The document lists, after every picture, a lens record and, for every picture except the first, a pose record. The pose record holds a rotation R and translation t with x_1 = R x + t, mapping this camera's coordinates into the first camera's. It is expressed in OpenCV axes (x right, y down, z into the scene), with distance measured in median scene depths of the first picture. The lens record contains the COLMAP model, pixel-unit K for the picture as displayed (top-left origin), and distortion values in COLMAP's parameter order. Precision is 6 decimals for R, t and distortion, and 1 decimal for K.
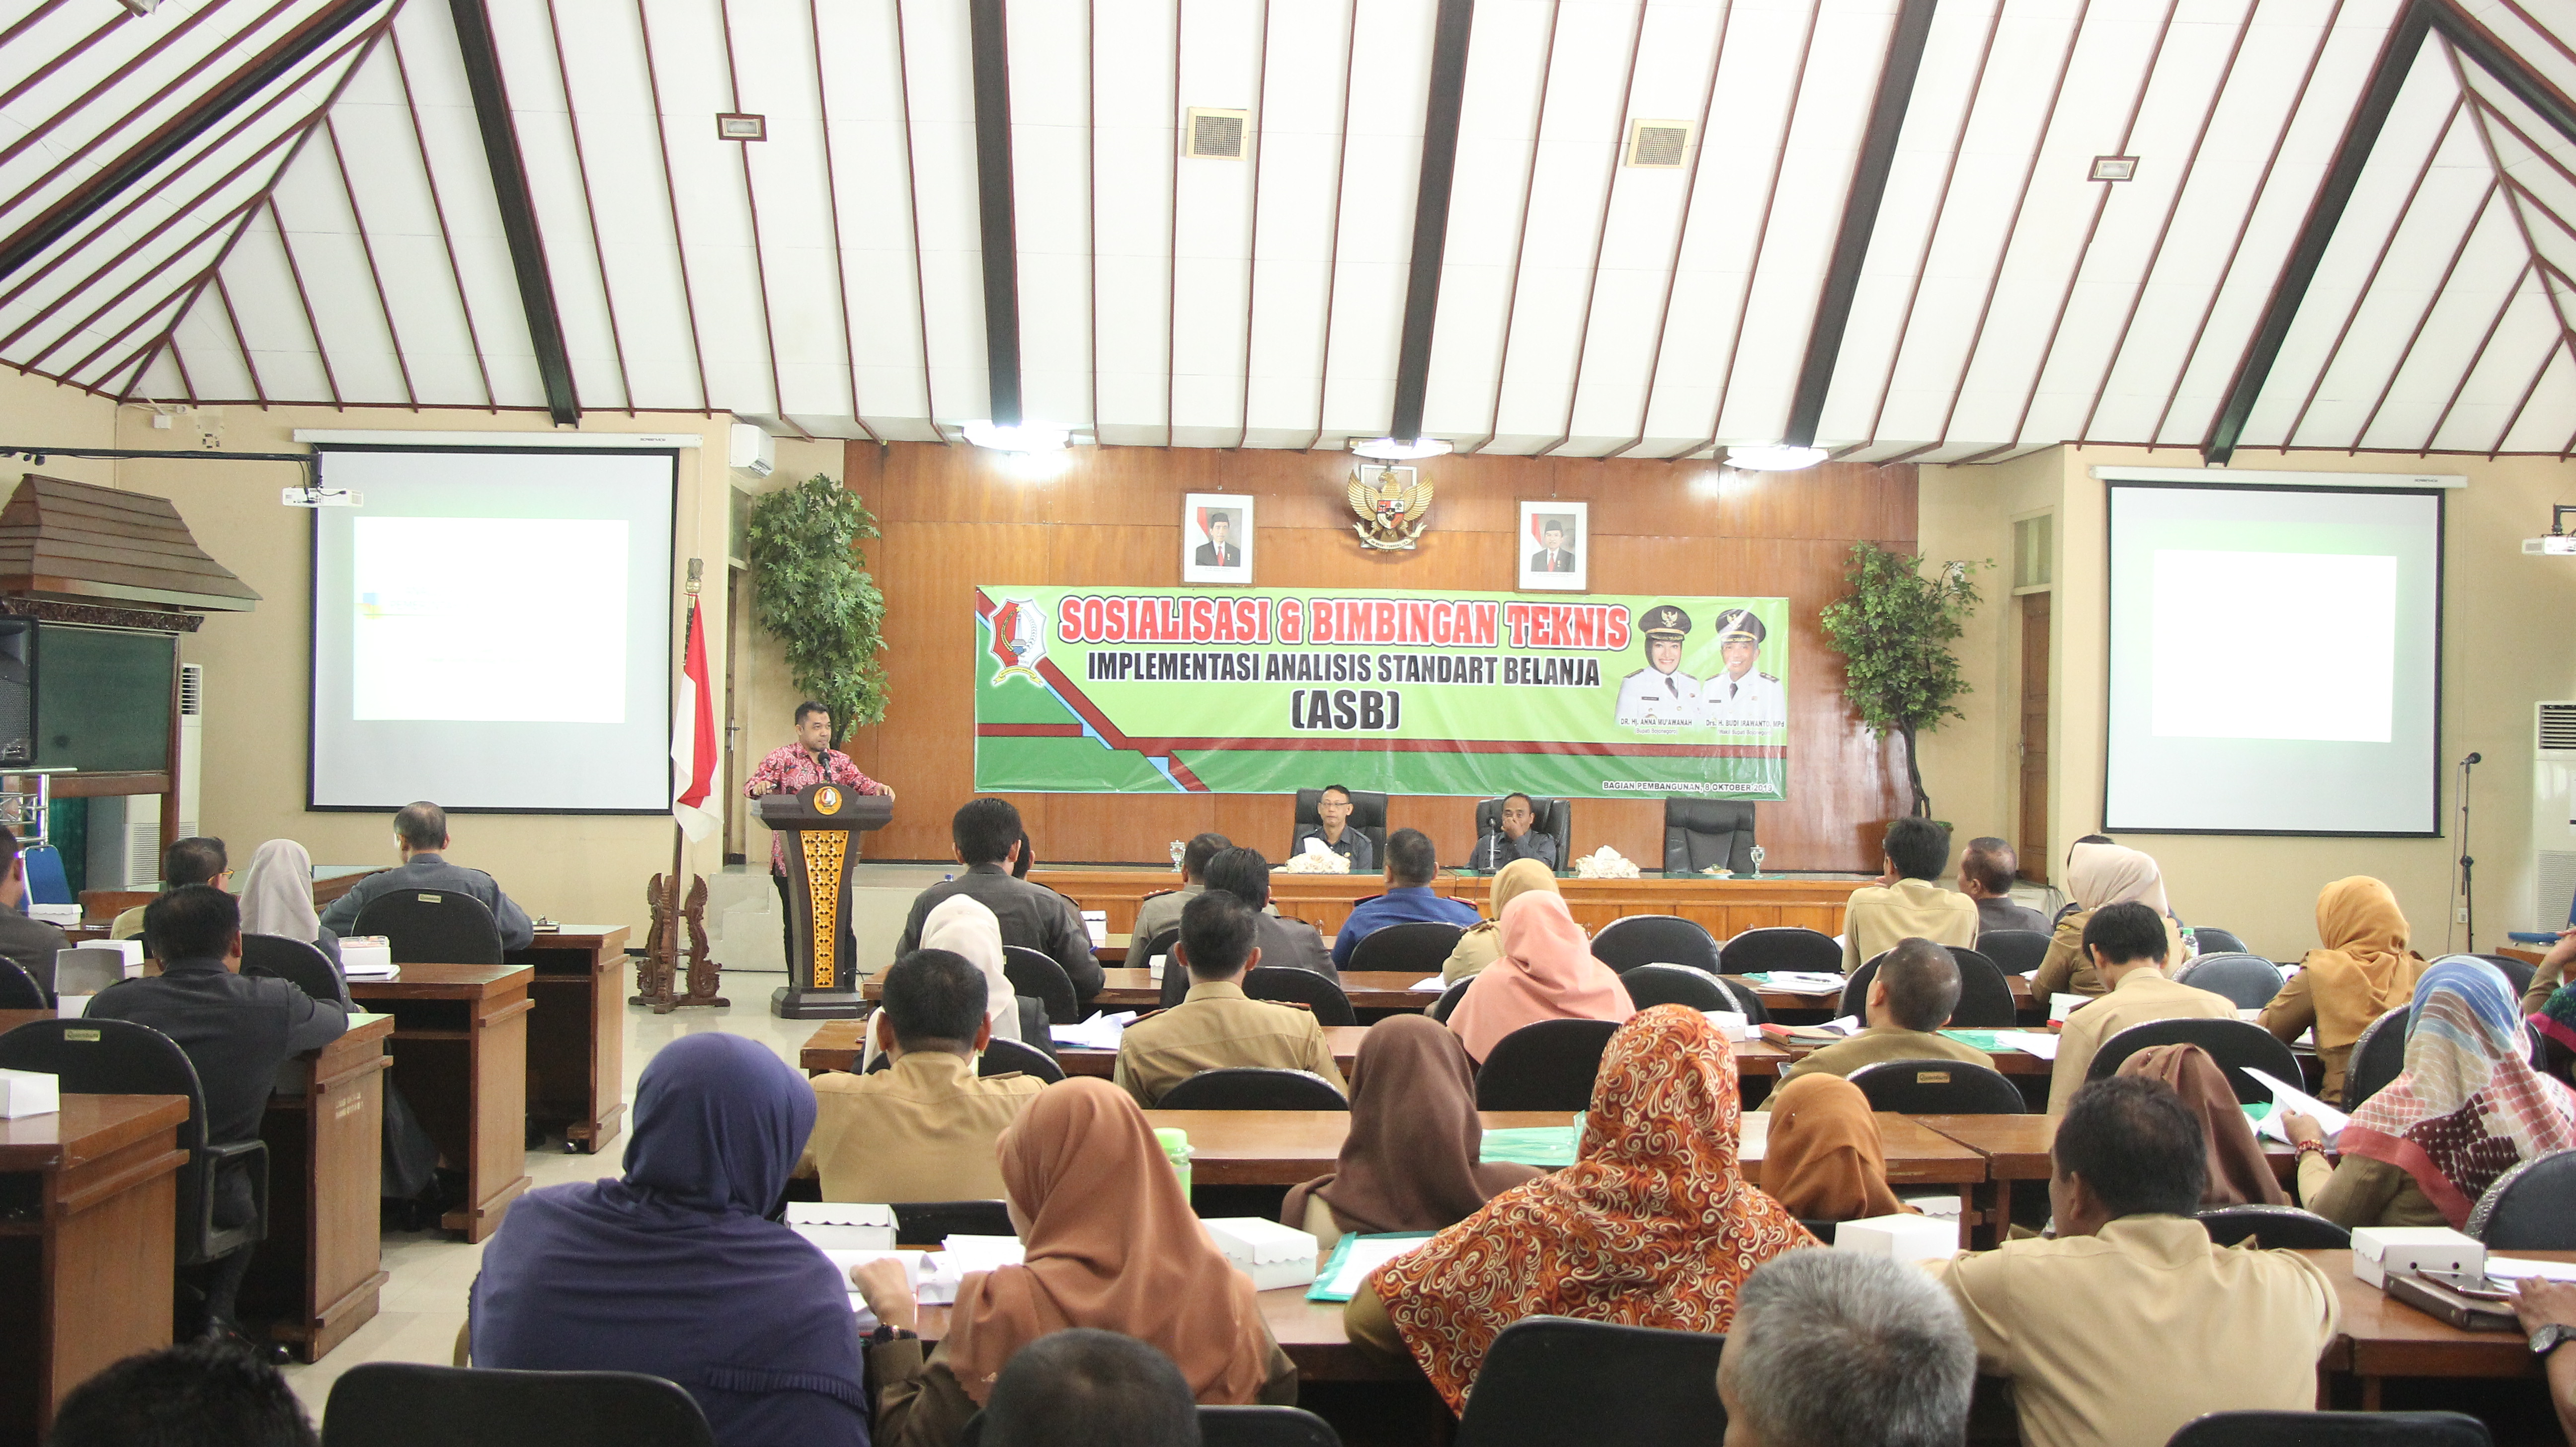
lens RADIAL K [[3193.1, 0, 1289.0], [0, 3193.1, 730.6], [0, 0, 1]] dist [0.059645, 0.000000]
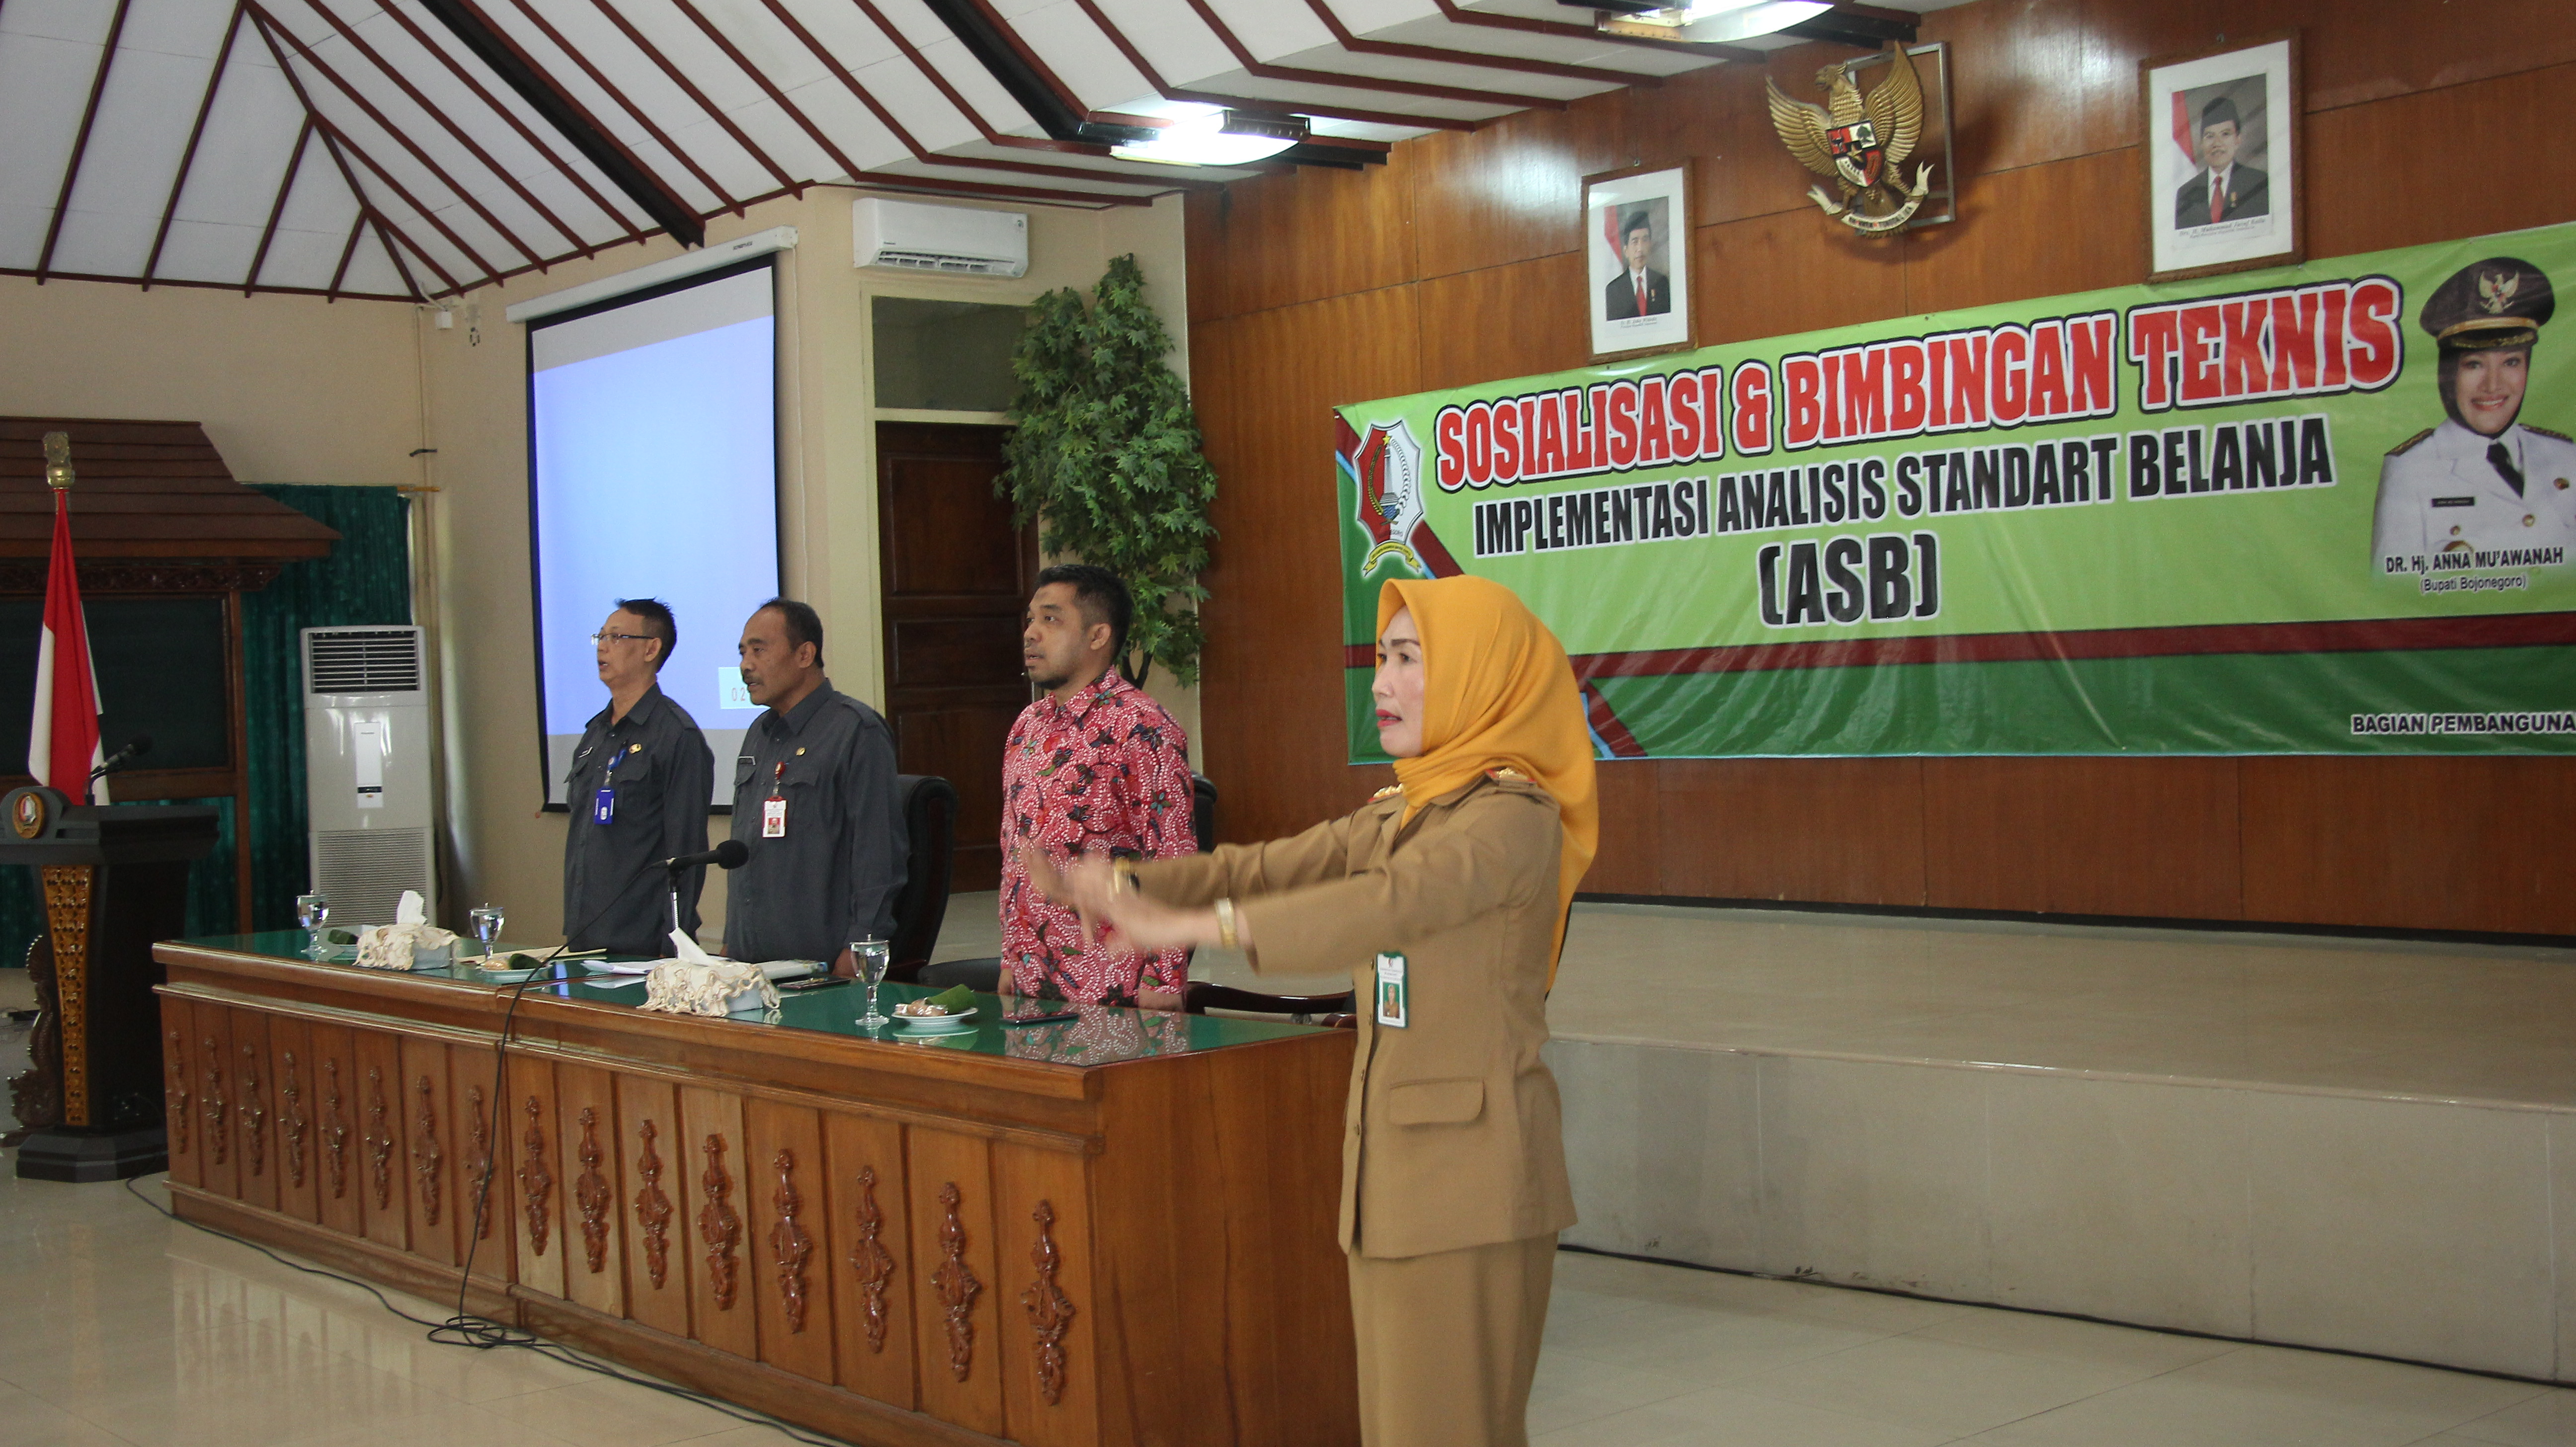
lens RADIAL K [[3193.1, 0, 1281.6], [0, 3193.1, 783.7], [0, 0, 1]] dist [0.059645, 0.000000]
pose [[0.514622, -0.005618, -0.857399, 0.386699], [0.044318, 0.998816, 0.020056, 0.010594], [0.856271, -0.048319, 0.514262, 0.678849]]
